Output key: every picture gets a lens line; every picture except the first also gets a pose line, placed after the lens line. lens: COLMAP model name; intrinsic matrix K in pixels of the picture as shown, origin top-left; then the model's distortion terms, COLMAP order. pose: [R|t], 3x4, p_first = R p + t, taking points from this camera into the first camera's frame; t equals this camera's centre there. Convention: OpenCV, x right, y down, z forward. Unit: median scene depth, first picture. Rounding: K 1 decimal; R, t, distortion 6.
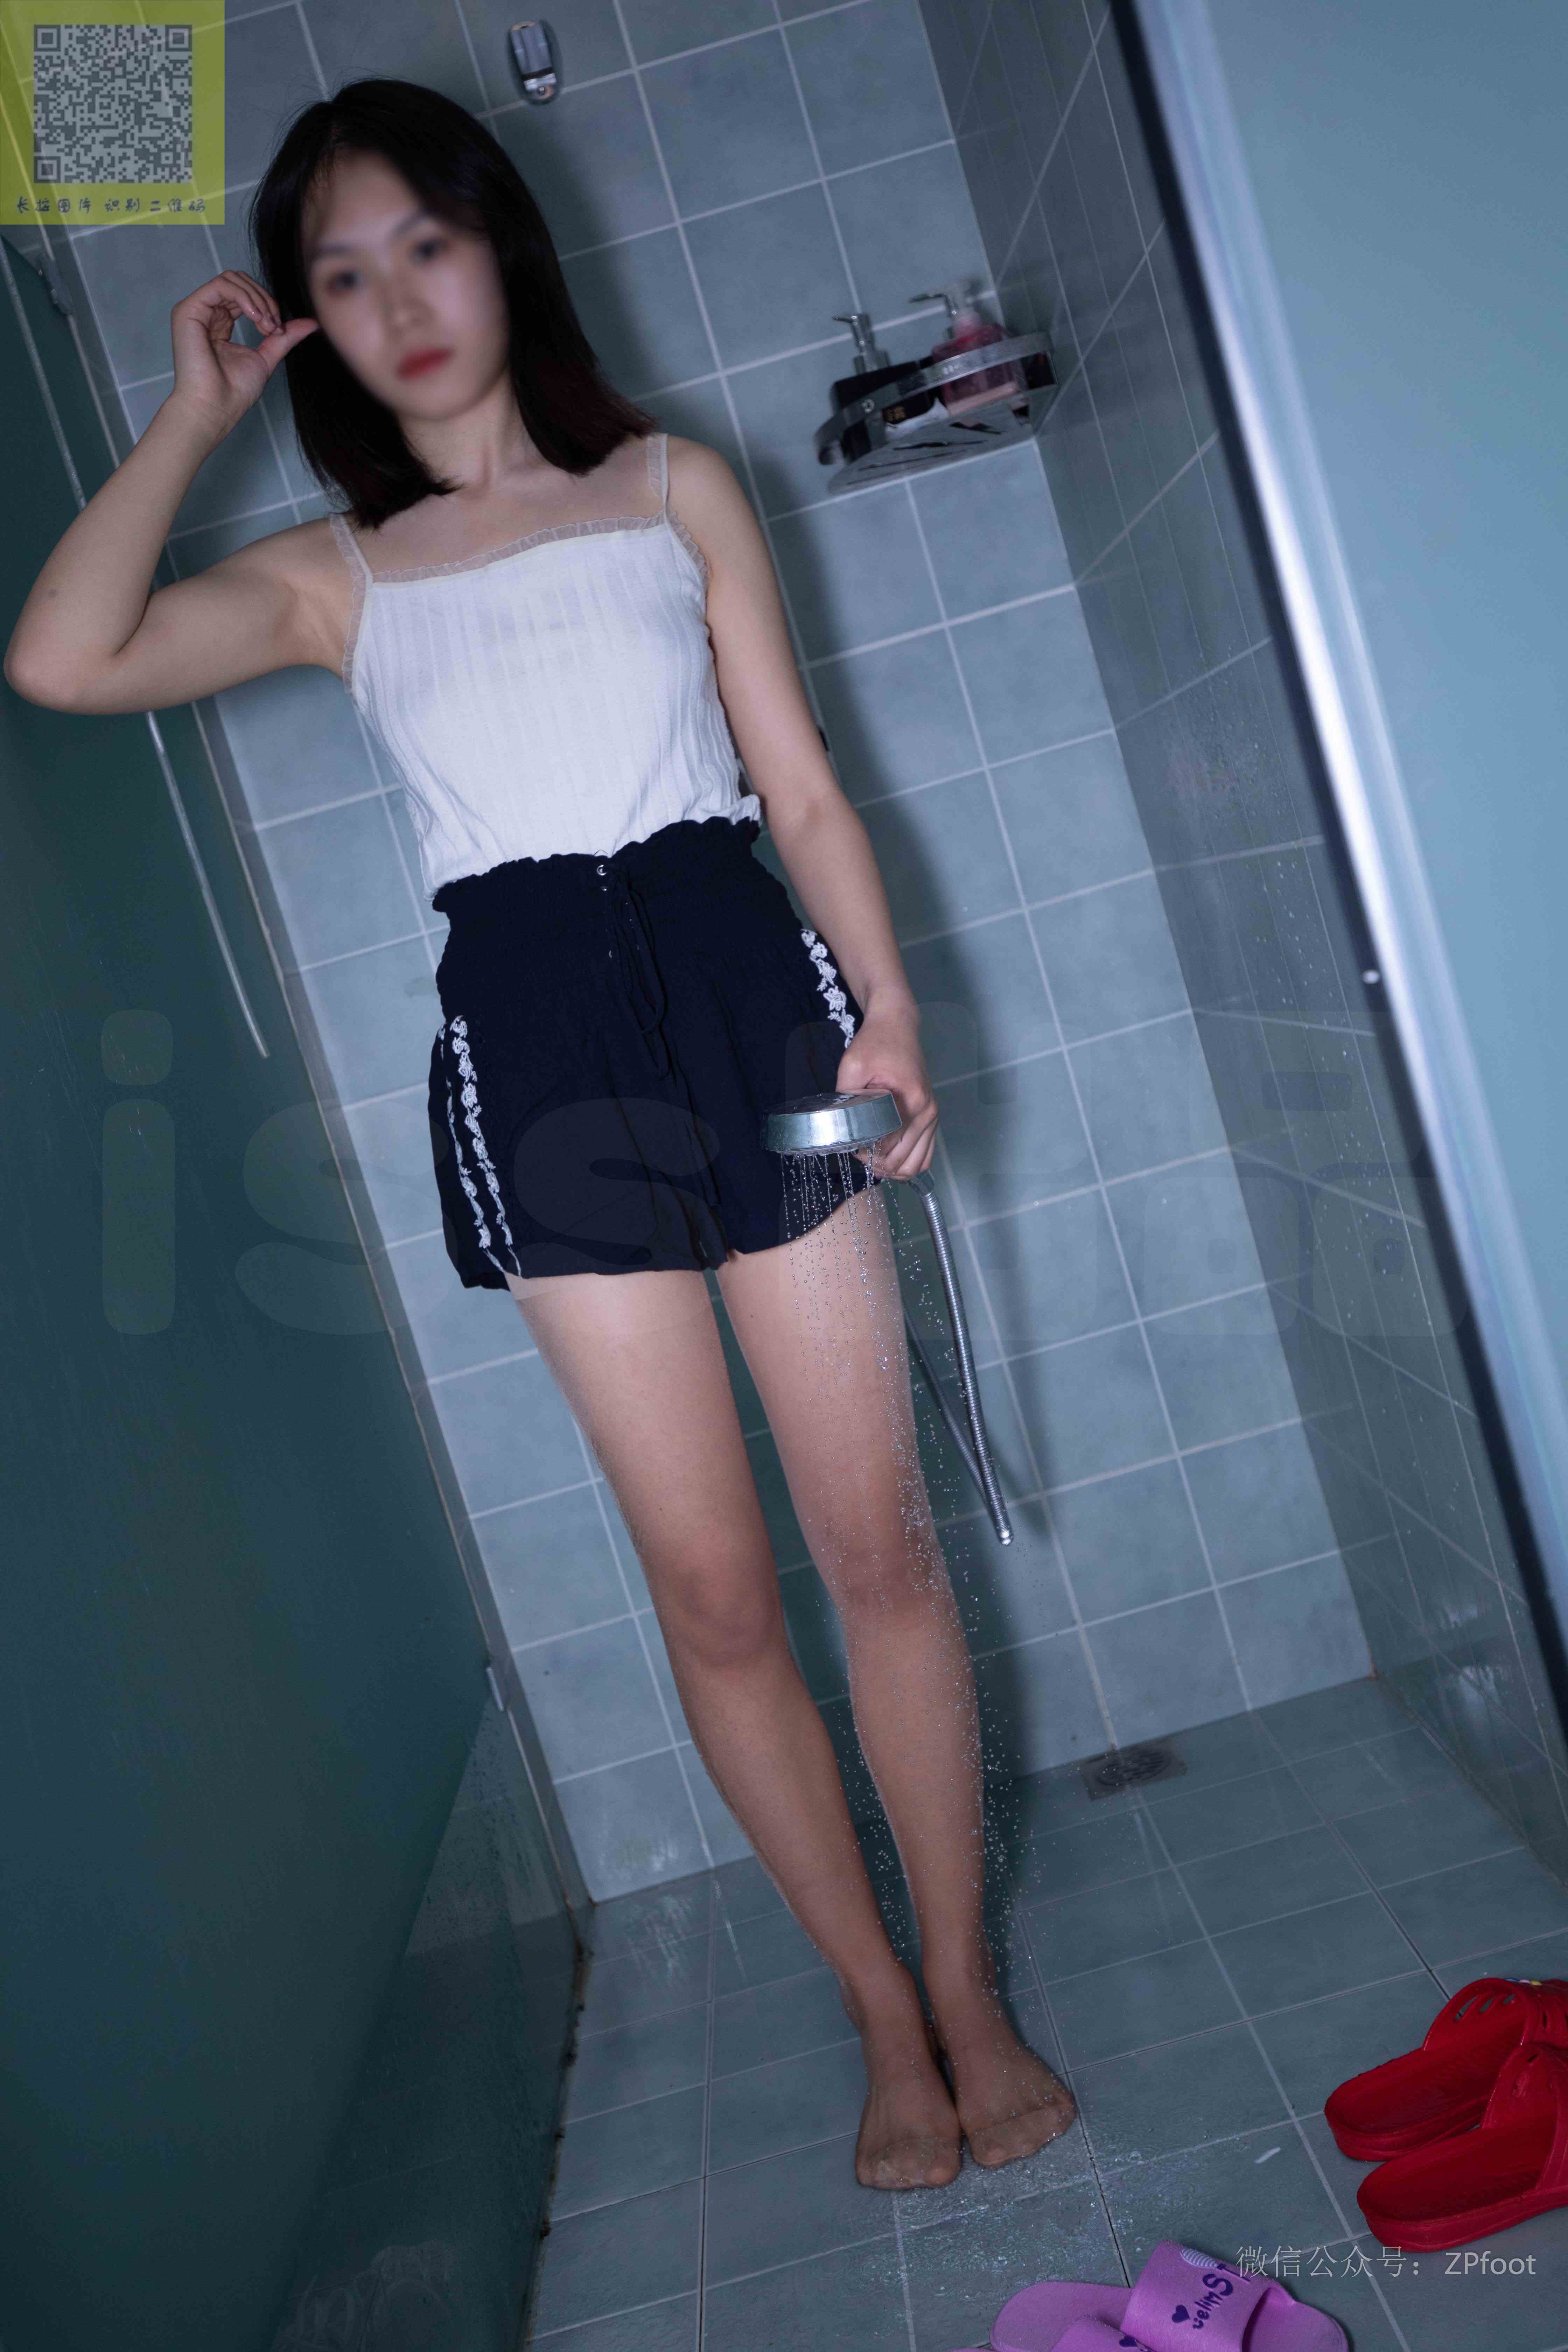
lens RADIAL K [[2224.5, 0, 775.9], [0, 2224.5, 1163.1], [0, 0, 1]] dist [0.041138, 0.000000]
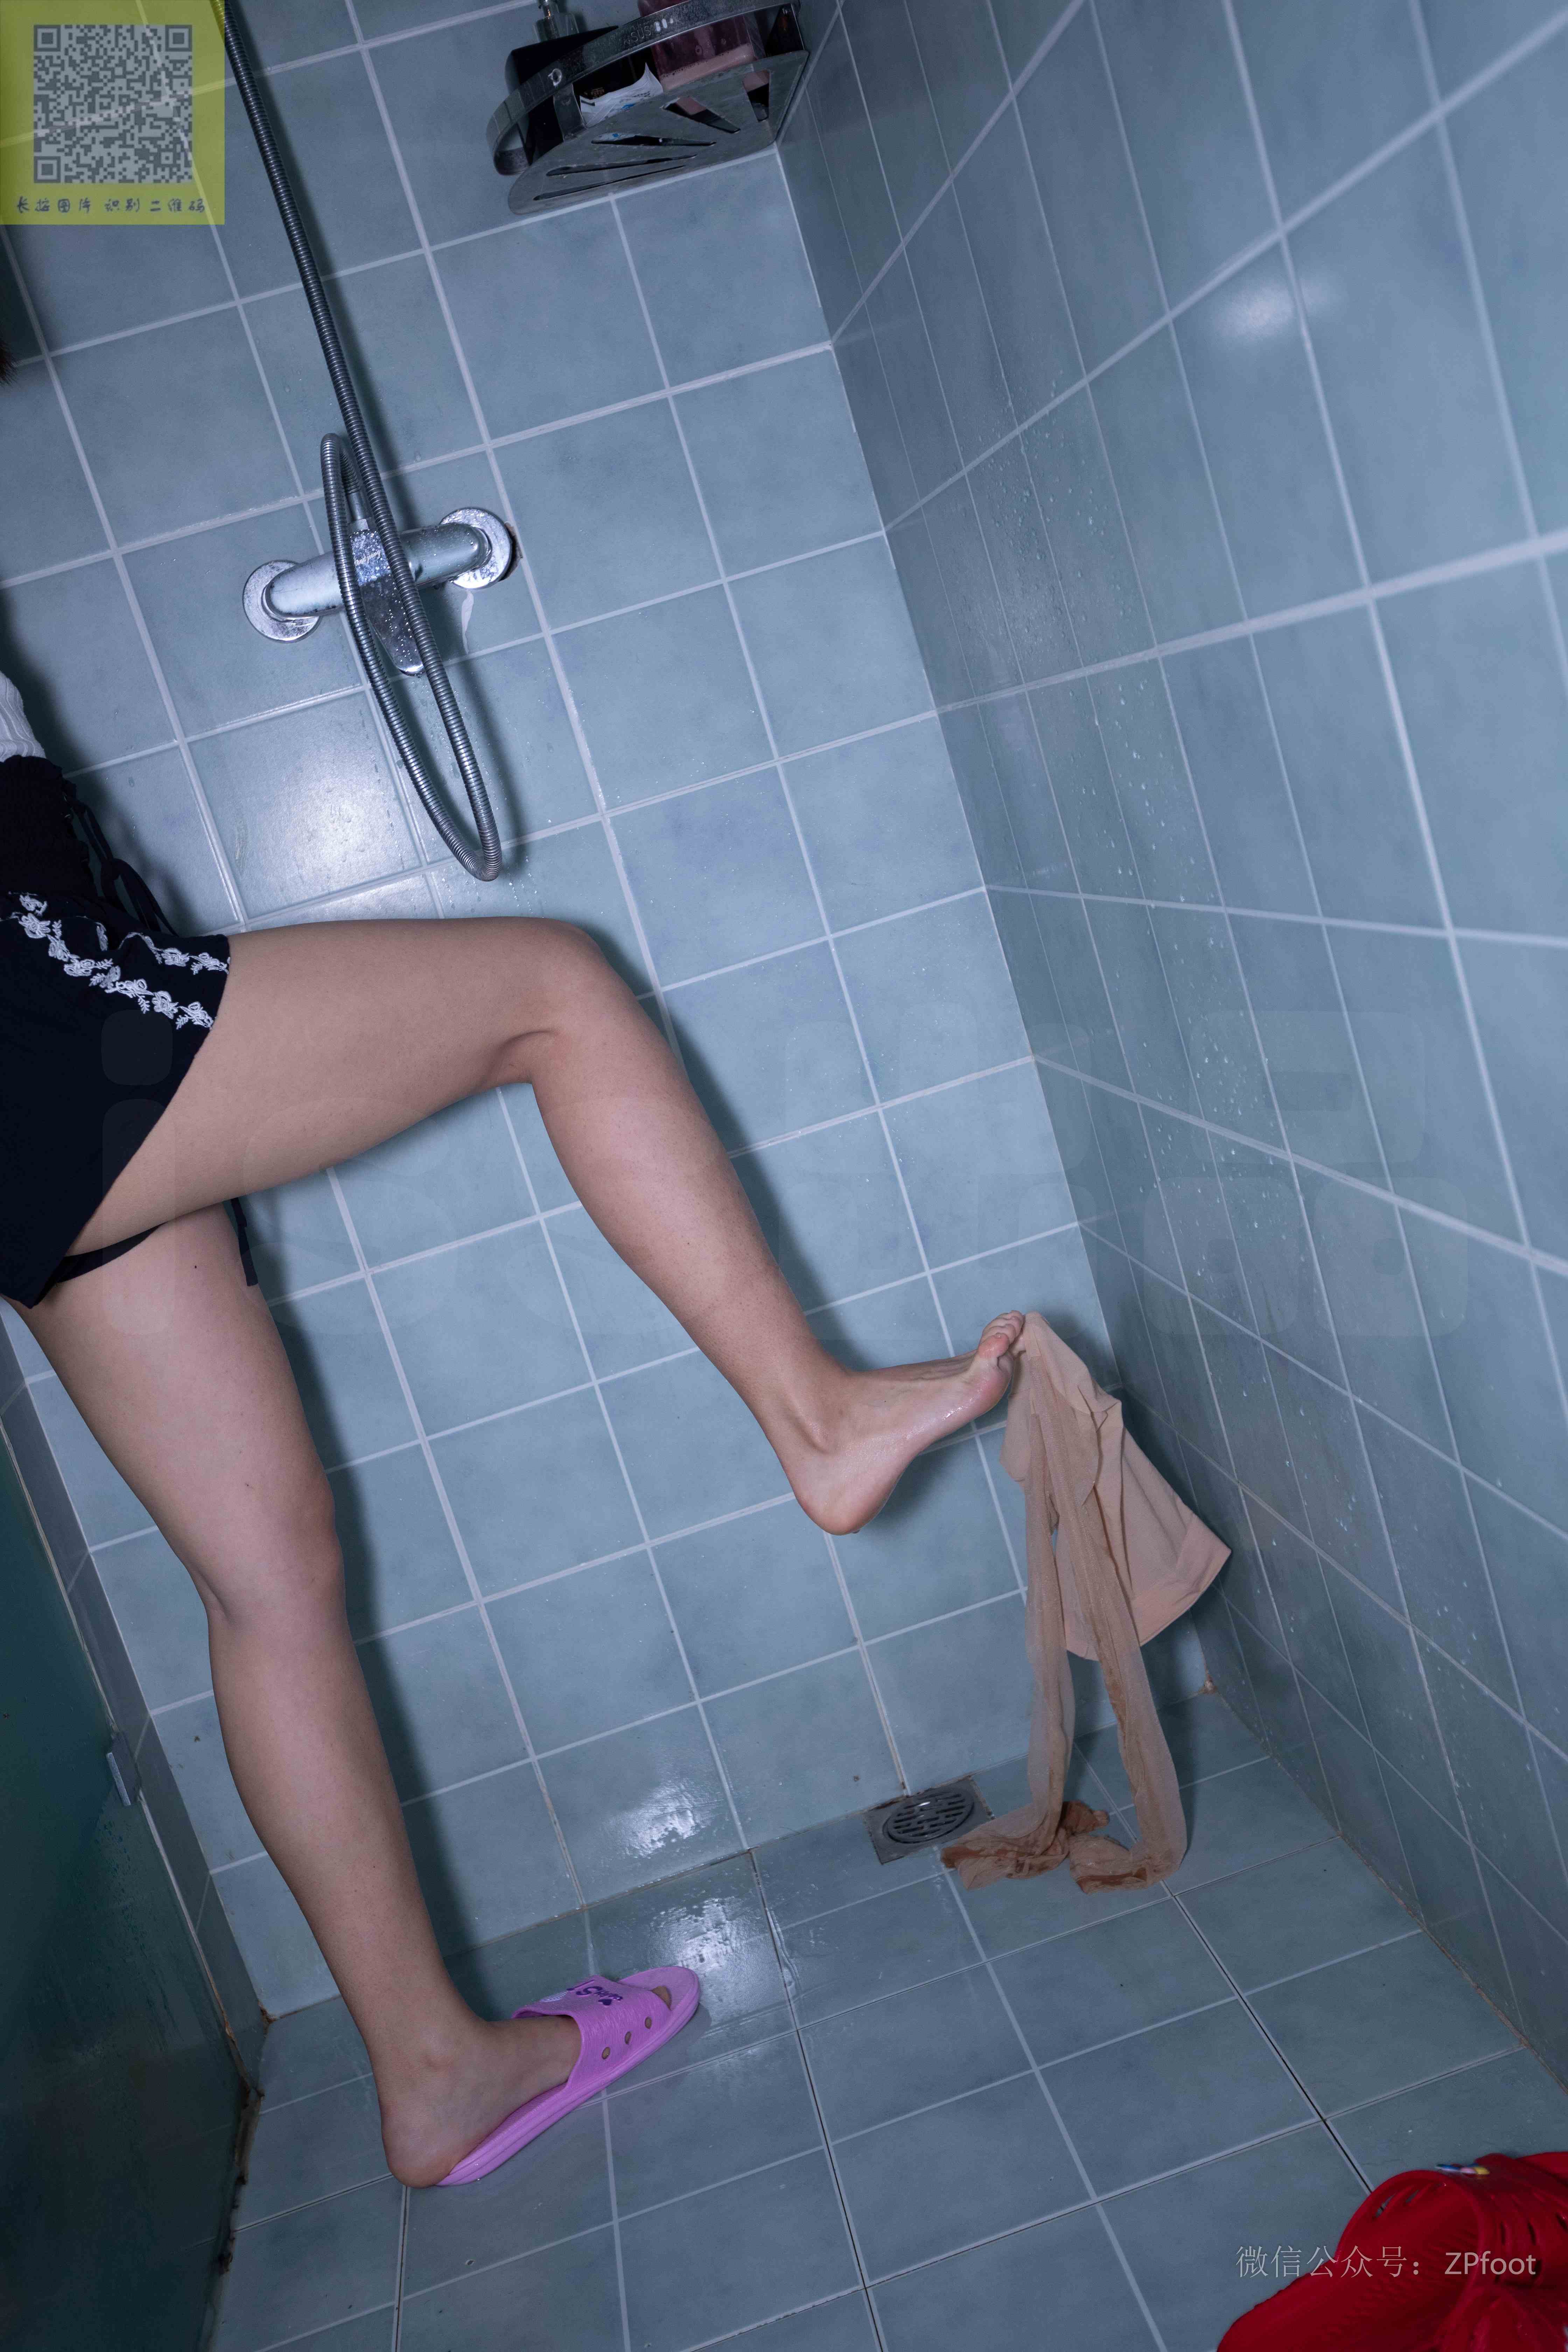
lens RADIAL K [[2224.5, 0, 776.2], [0, 2224.5, 1167.1], [0, 0, 1]] dist [0.041138, 0.000000]
pose [[0.993436, -0.026527, 0.111275, 0.019572], [0.020765, 0.998398, 0.052630, -0.012114], [-0.112493, -0.049974, 0.992395, 0.209728]]
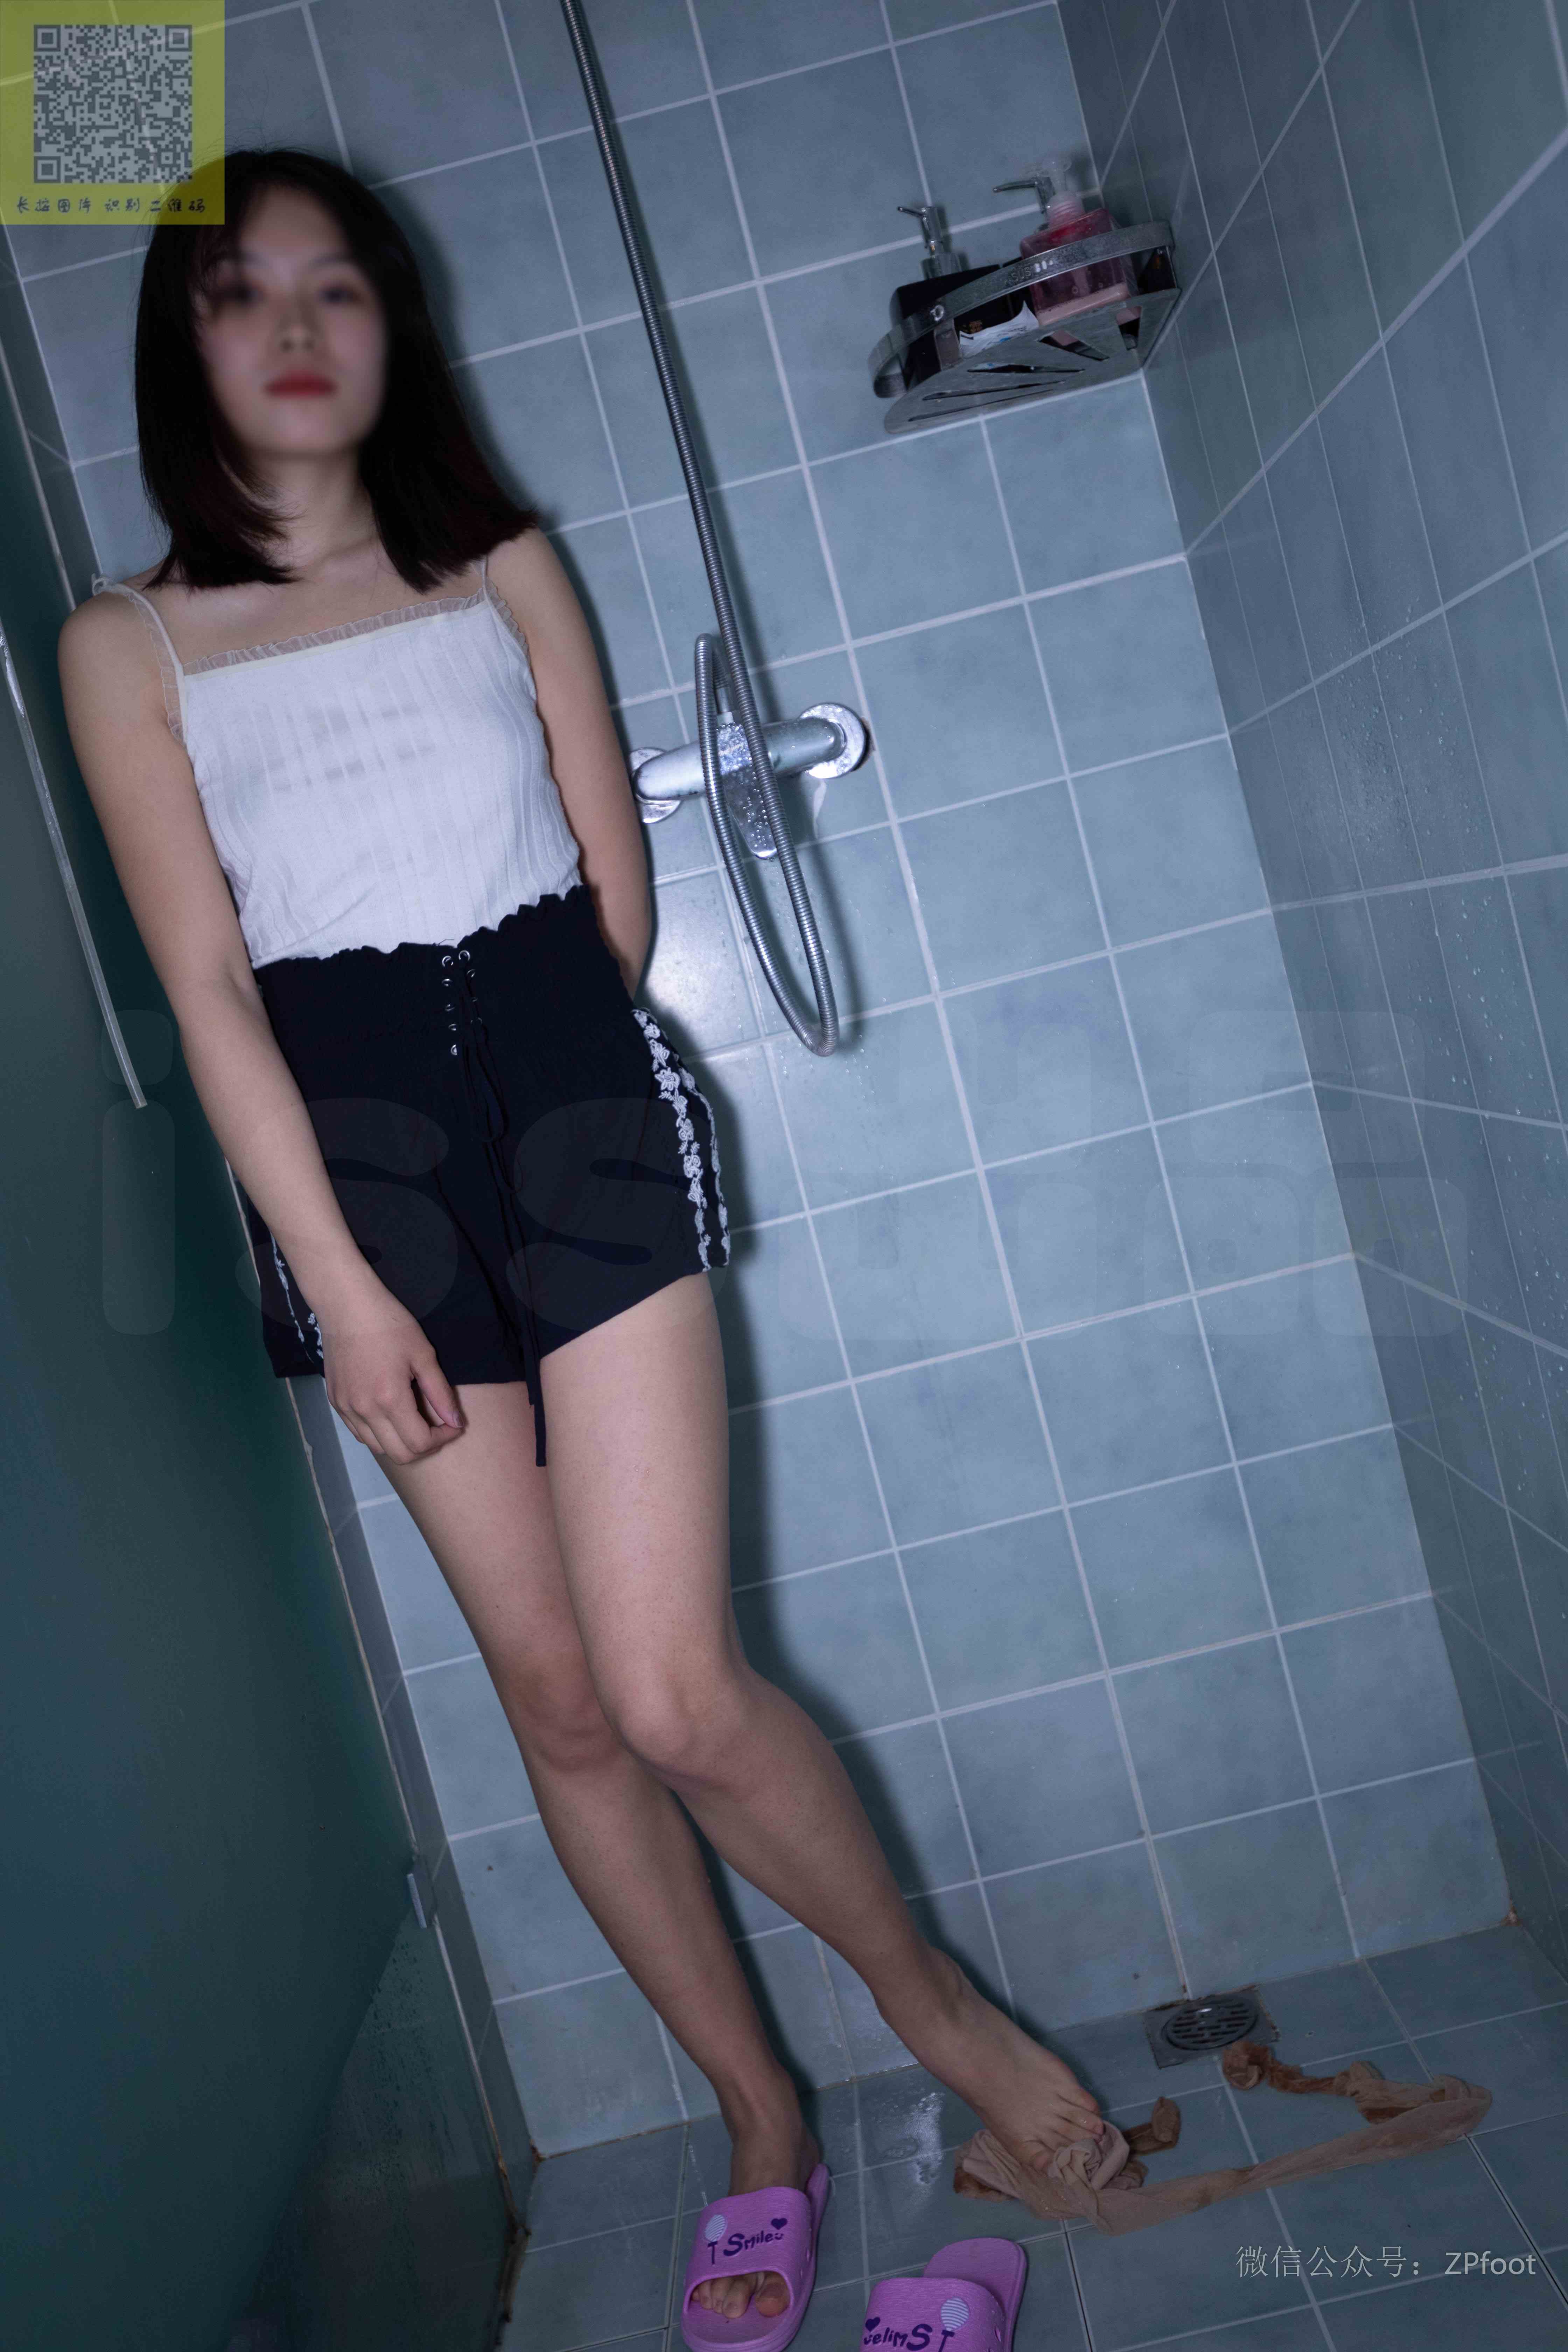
lens RADIAL K [[2224.5, 0, 777.7], [0, 2224.5, 1166.0], [0, 0, 1]] dist [0.041138, 0.000000]
pose [[0.999147, 0.035367, -0.021306, 0.011108], [-0.035740, 0.999210, -0.017387, -0.018128], [0.020675, 0.018133, 0.999622, 0.191451]]
